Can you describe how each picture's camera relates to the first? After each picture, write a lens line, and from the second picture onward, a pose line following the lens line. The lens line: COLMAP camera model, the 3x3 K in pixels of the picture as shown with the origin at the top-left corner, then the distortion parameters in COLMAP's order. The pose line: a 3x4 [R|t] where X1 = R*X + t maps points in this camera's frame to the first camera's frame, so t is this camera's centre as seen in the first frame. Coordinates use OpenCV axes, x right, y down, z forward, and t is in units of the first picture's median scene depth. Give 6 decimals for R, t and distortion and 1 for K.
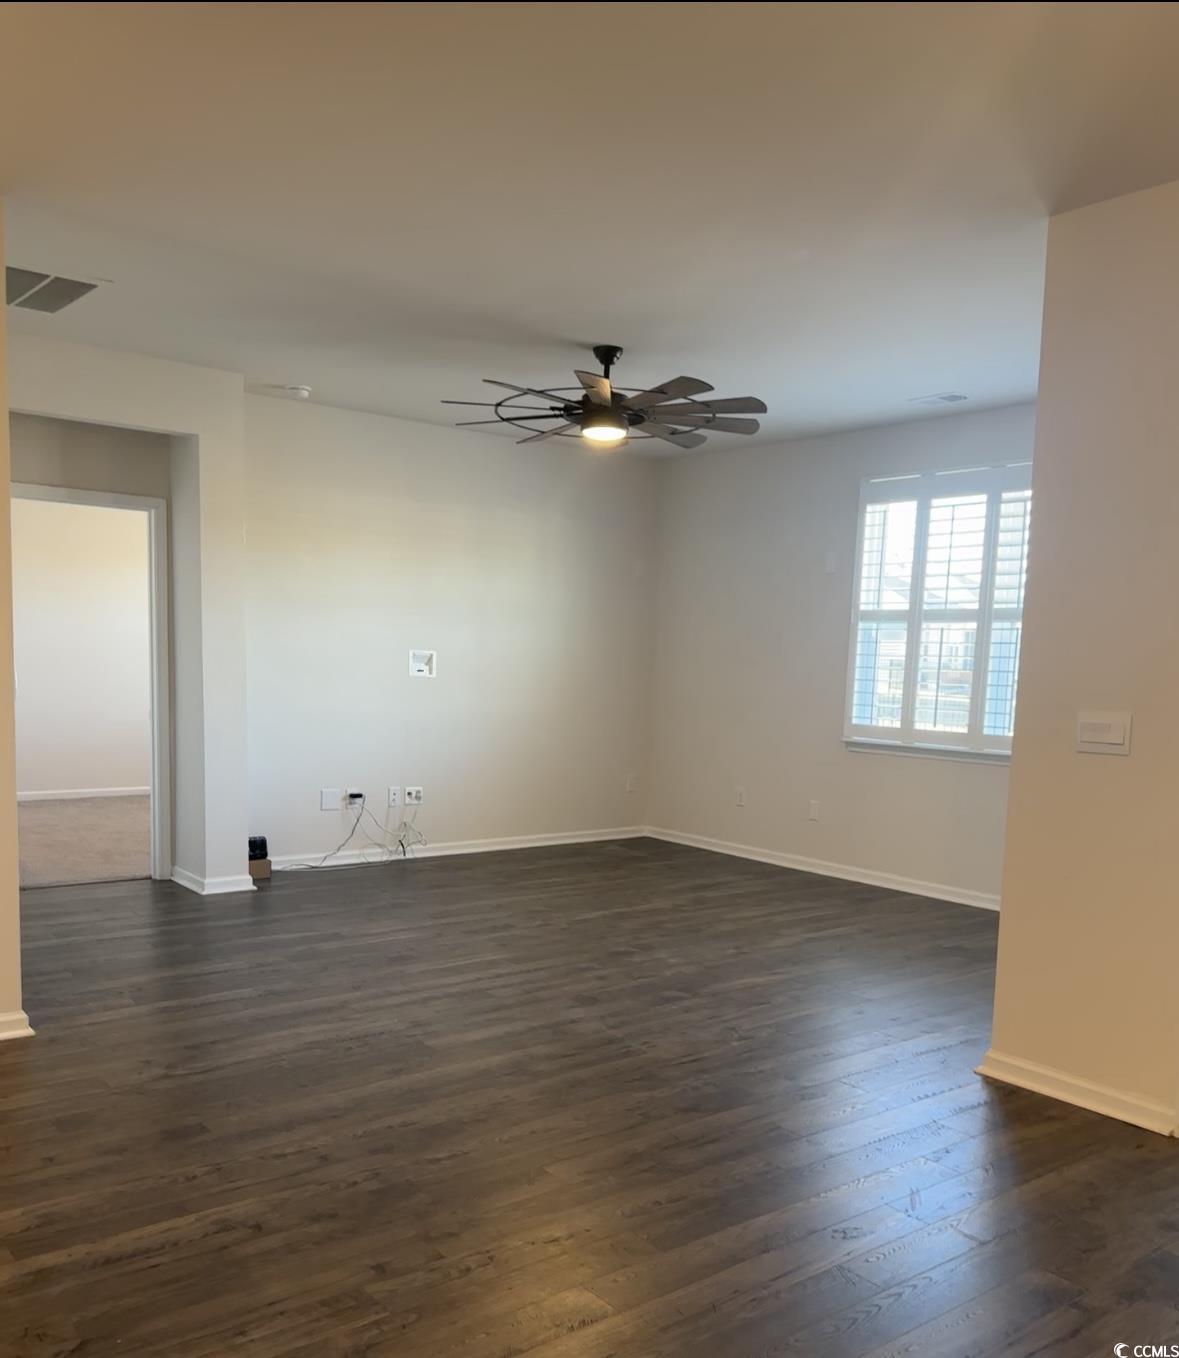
lens RADIAL K [[464.1, 0, 589.5], [0, 464.1, 679.0], [0, 0, 1]] dist [-0.000111, -0.000174]
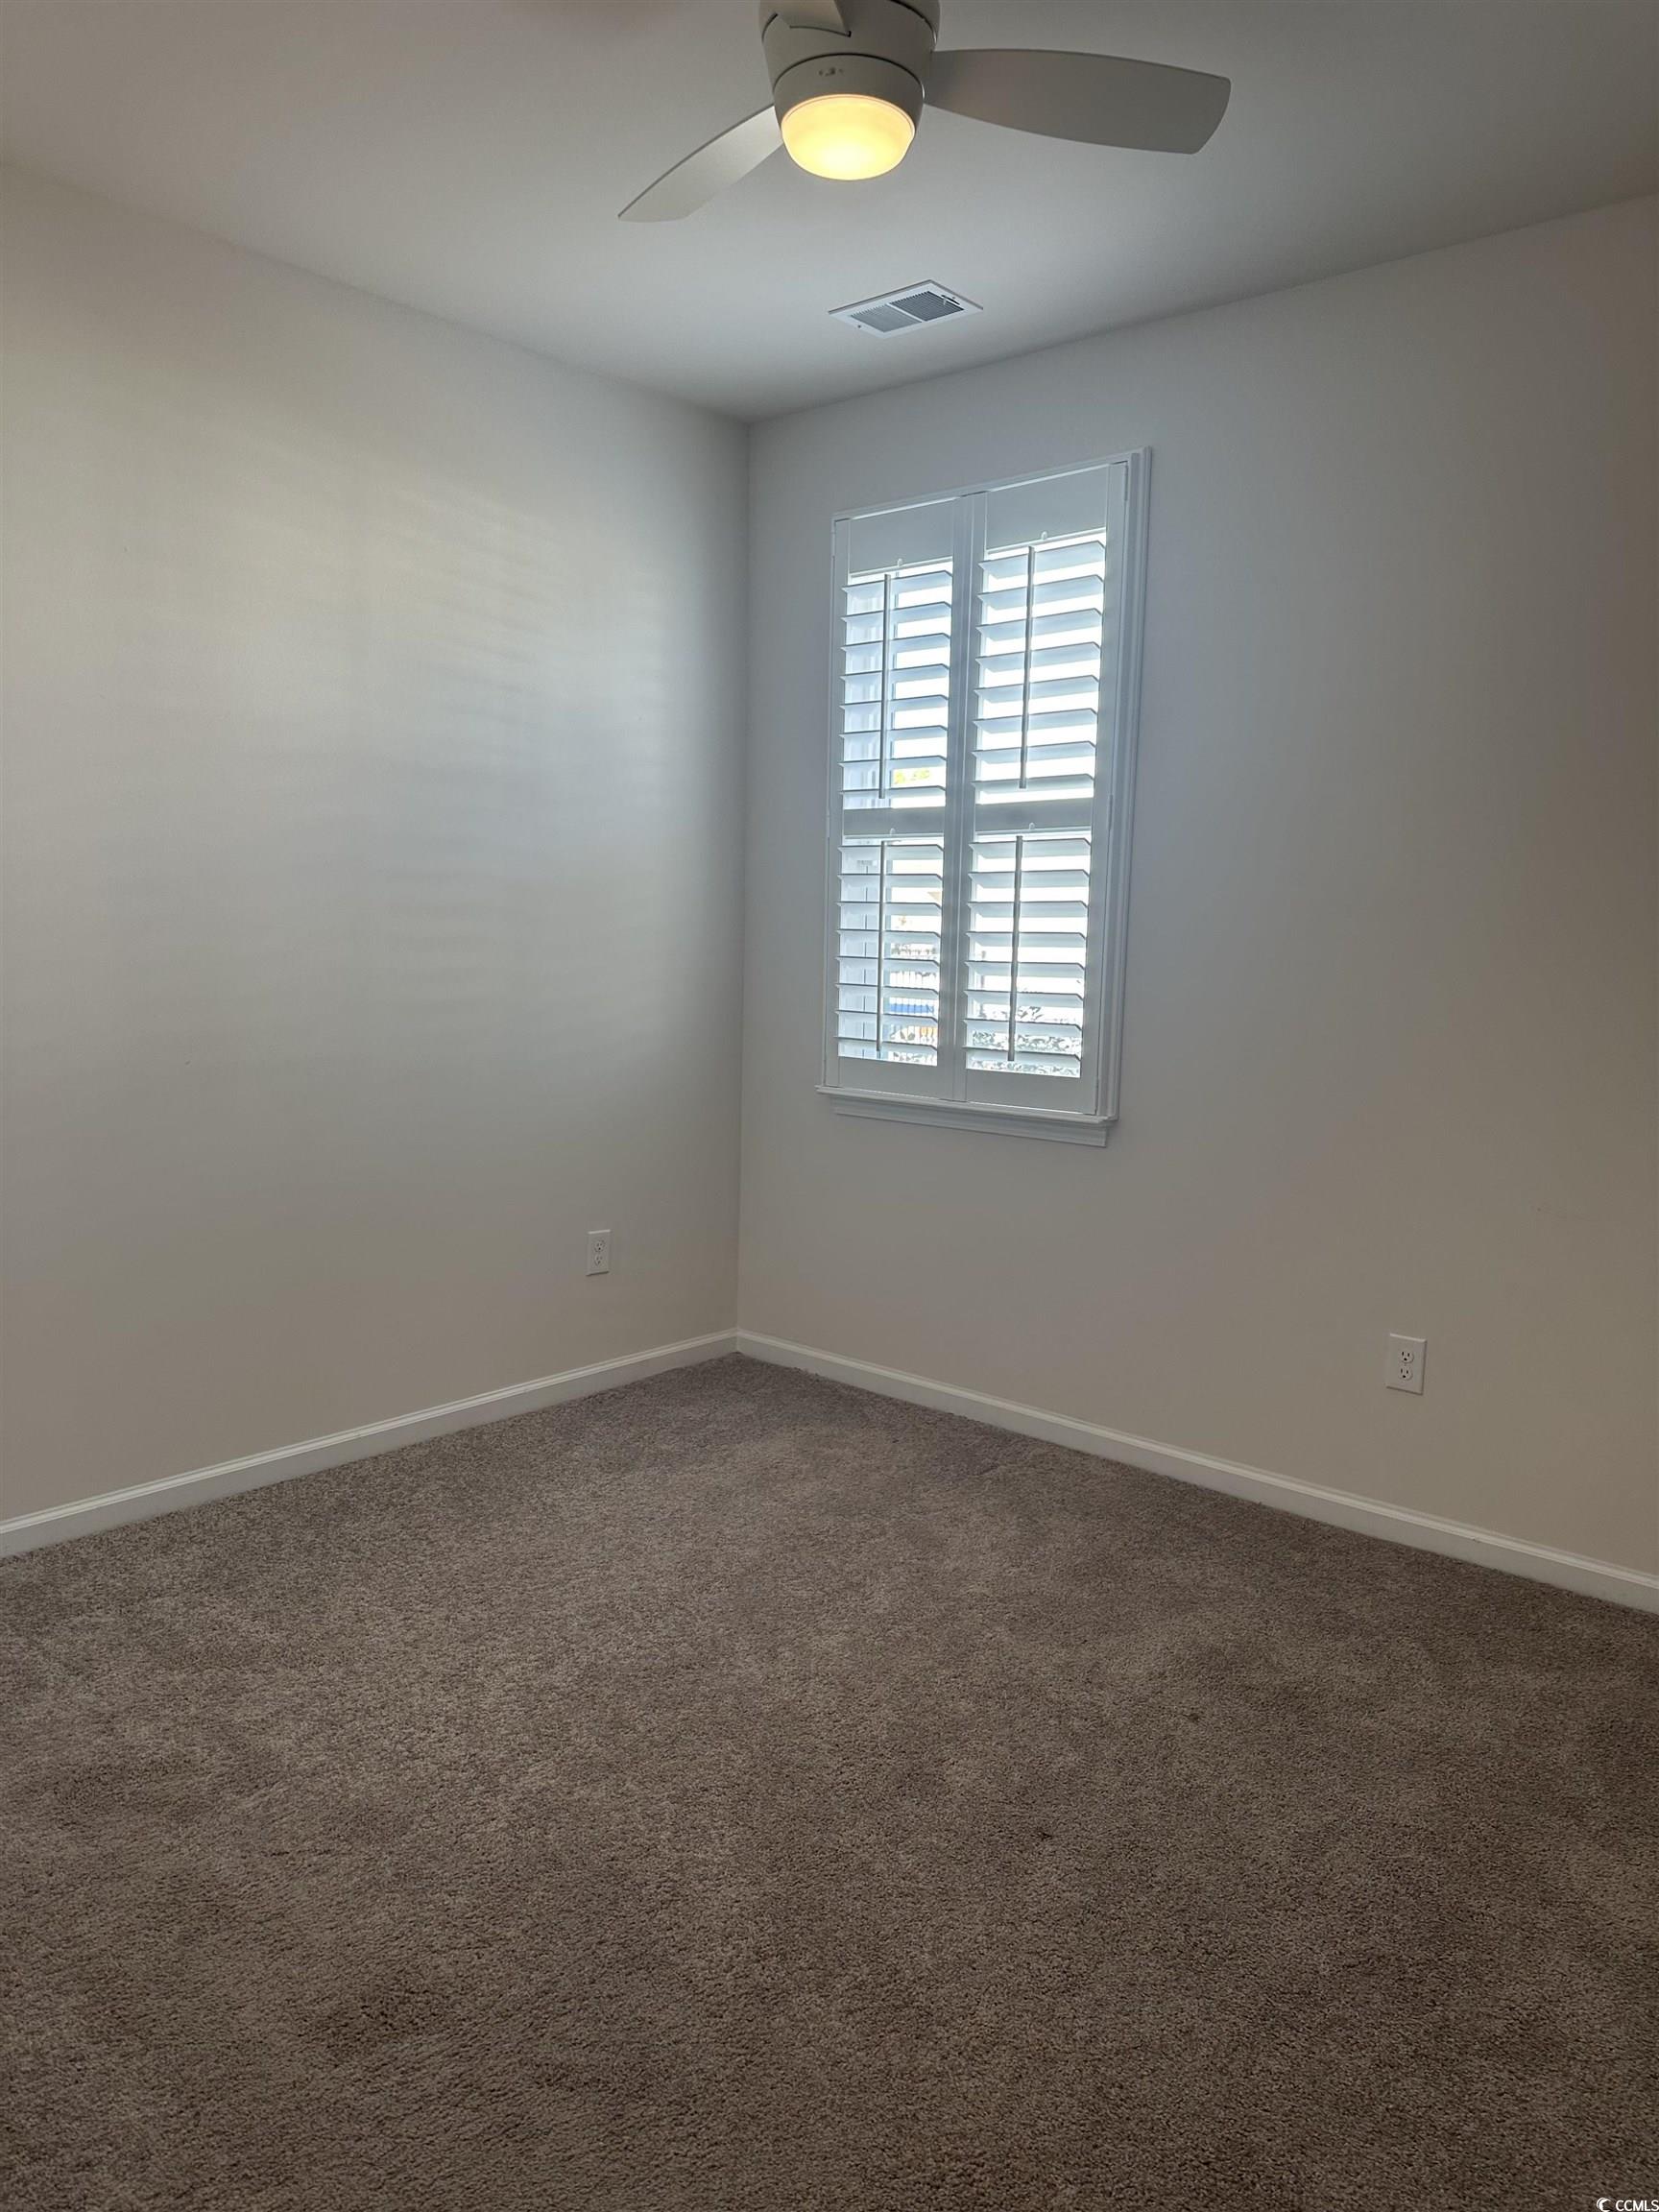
lens RADIAL K [[1536.9, 0, 829.5], [0, 1536.9, 1106.0], [0, 0, 1]] dist [-0.002664, 0.001556]
pose [[0.955318, 0.019702, -0.294922, 1.007893], [-0.001619, 0.998110, 0.061434, 0.052250], [0.295575, -0.058212, 0.953544, -0.466255]]
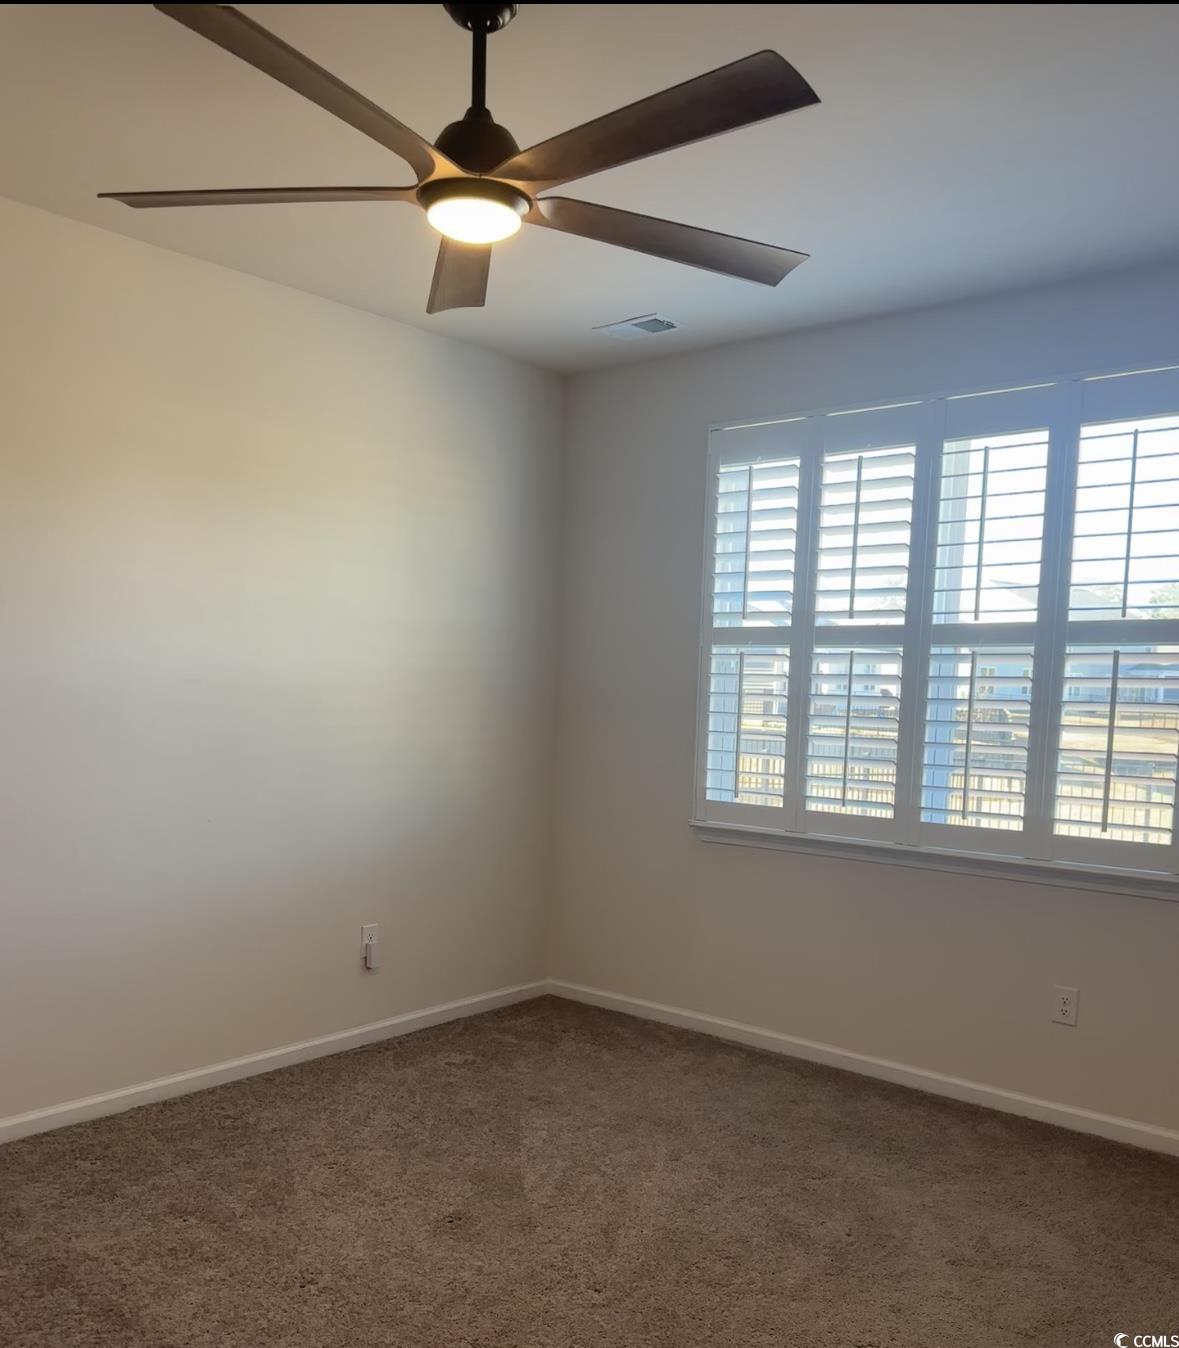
lens RADIAL K [[882.3, 0, 590.5], [0, 882.3, 747.0], [0, 0, 1]] dist [0.007171, 0.001945]
pose [[0.993122, 0.015960, -0.115989, 0.548591], [-0.016360, 0.999863, -0.002495, 0.028544], [0.115933, 0.004376, 0.993247, -0.253845]]
